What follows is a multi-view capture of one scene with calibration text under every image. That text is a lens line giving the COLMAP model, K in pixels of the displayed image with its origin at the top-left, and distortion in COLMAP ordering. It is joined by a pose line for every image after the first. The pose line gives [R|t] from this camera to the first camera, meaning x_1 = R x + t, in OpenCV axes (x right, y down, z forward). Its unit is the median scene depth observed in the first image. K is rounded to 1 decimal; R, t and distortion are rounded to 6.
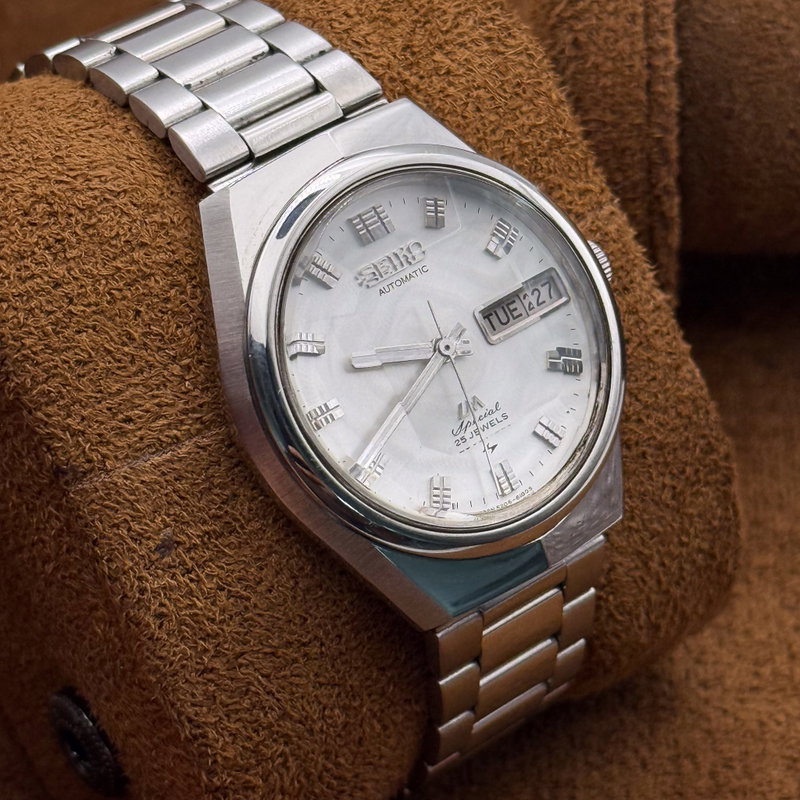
lens RADIAL K [[3075.1, 0, 400.0], [0, 3075.1, 400.0], [0, 0, 1]] dist [0.124822, -2.174812]
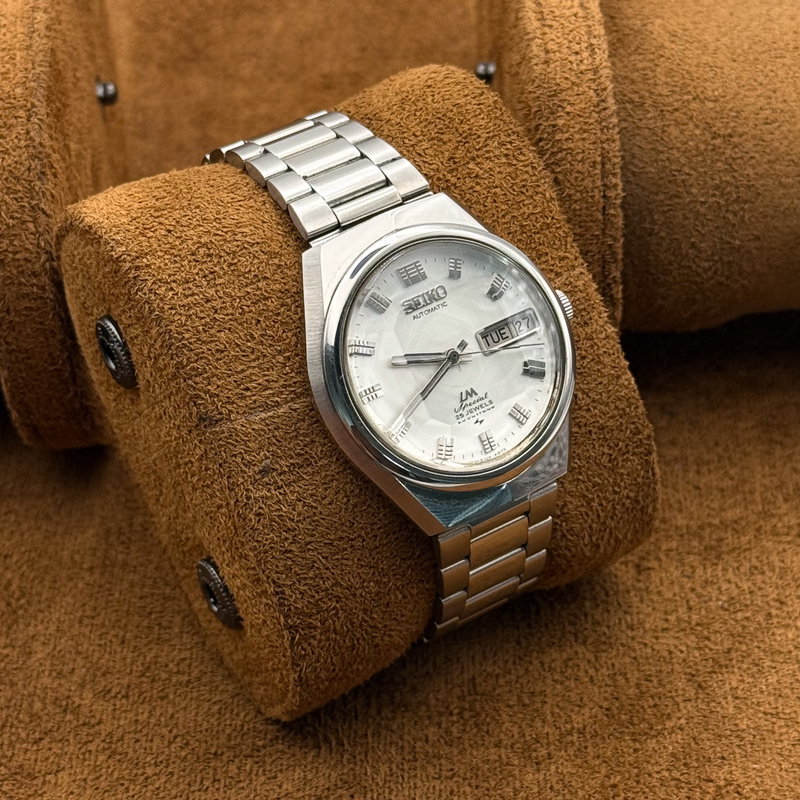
lens RADIAL K [[2385.2, 0, 400.0], [0, 2385.2, 400.0], [0, 0, 1]] dist [-0.018467, 0.213212]
pose [[0.992741, 0.065013, -0.101186, 0.109721], [-0.063366, 0.997802, 0.019411, -0.016111], [0.102225, -0.012859, 0.994678, -0.198657]]
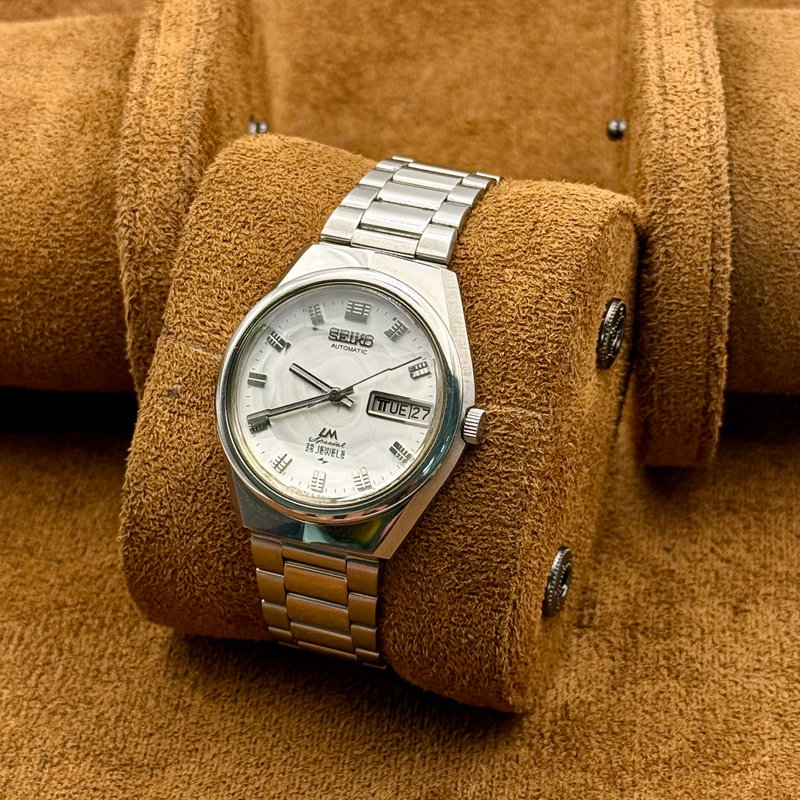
lens RADIAL K [[2385.2, 0, 400.0], [0, 2385.2, 400.0], [0, 0, 1]] dist [-0.018467, 0.213212]
pose [[0.508808, 0.531044, -0.677574, 0.879629], [-0.556225, 0.803518, 0.212068, -0.297976], [0.657061, 0.268982, 0.704216, 0.130400]]
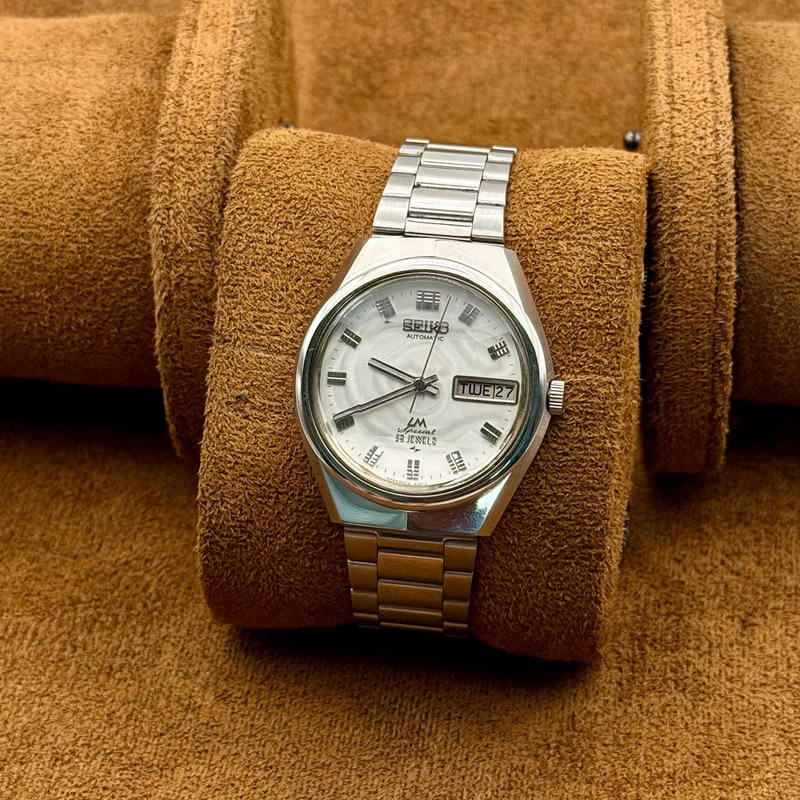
lens RADIAL K [[2385.2, 0, 400.0], [0, 2385.2, 400.0], [0, 0, 1]] dist [-0.018467, 0.213212]
pose [[0.678051, 0.486377, -0.551076, 0.714868], [-0.486081, 0.859111, 0.160166, -0.208526], [0.551337, 0.159267, 0.818940, -0.062450]]
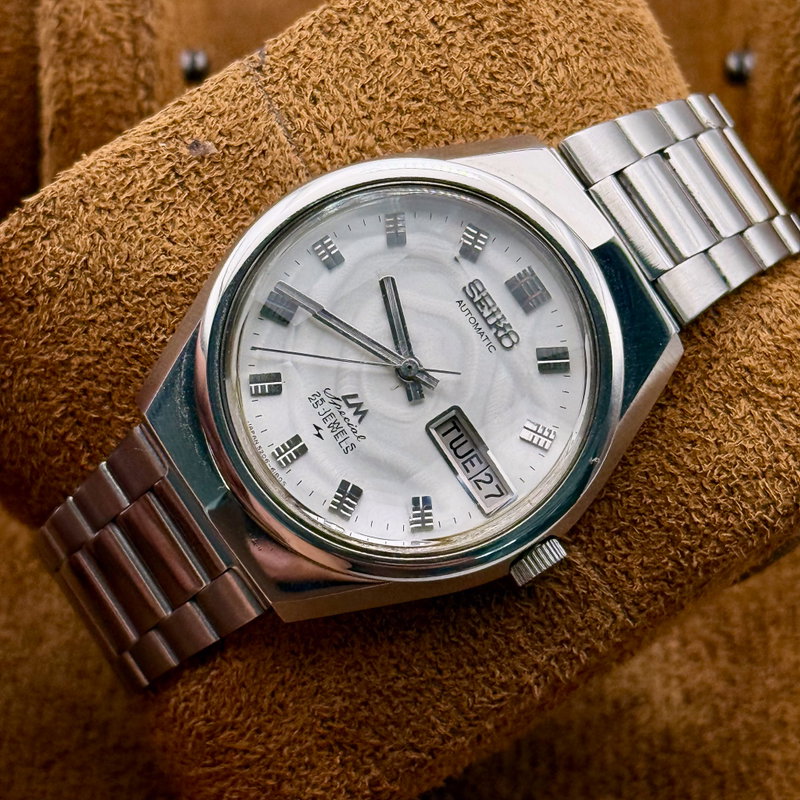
lens RADIAL K [[3075.1, 0, 400.0], [0, 3075.1, 400.0], [0, 0, 1]] dist [0.124822, -2.174812]
pose [[0.053474, 0.840507, -0.539156, 0.546460], [-0.973635, 0.163789, 0.158769, -0.166241], [0.221755, 0.516451, 0.827105, 0.188333]]
